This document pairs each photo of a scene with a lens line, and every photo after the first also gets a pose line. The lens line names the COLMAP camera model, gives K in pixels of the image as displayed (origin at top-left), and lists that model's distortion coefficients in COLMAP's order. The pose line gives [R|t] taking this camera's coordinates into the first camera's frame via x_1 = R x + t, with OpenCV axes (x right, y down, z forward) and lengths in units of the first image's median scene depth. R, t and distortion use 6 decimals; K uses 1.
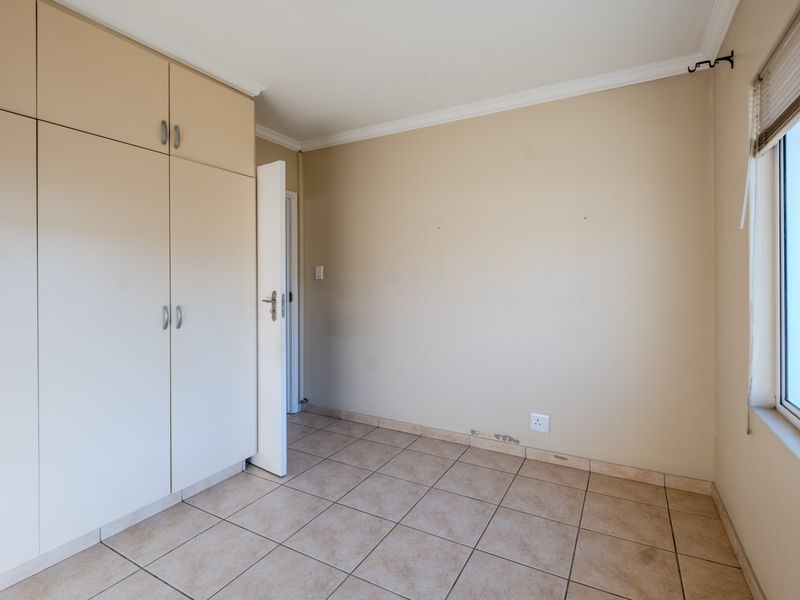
lens RADIAL K [[419.5, 0, 384.8], [0, 419.5, 279.7], [0, 0, 1]] dist [0.012652, 0.000190]
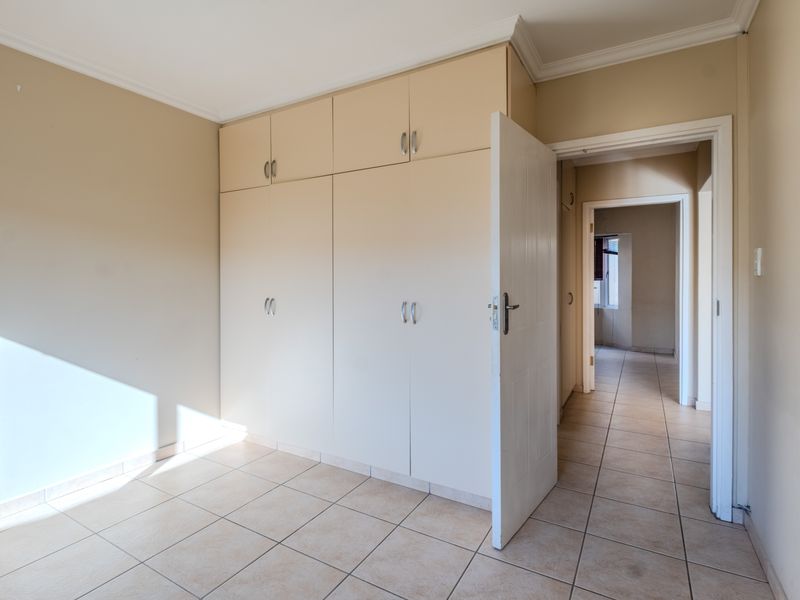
lens RADIAL K [[419.5, 0, 384.8], [0, 419.5, 279.7], [0, 0, 1]] dist [0.012652, 0.000190]
pose [[0.000562, 0.021763, -0.999763, 0.559868], [0.007246, 0.999737, 0.021766, -0.020720], [0.999974, -0.007256, 0.000404, 0.936239]]
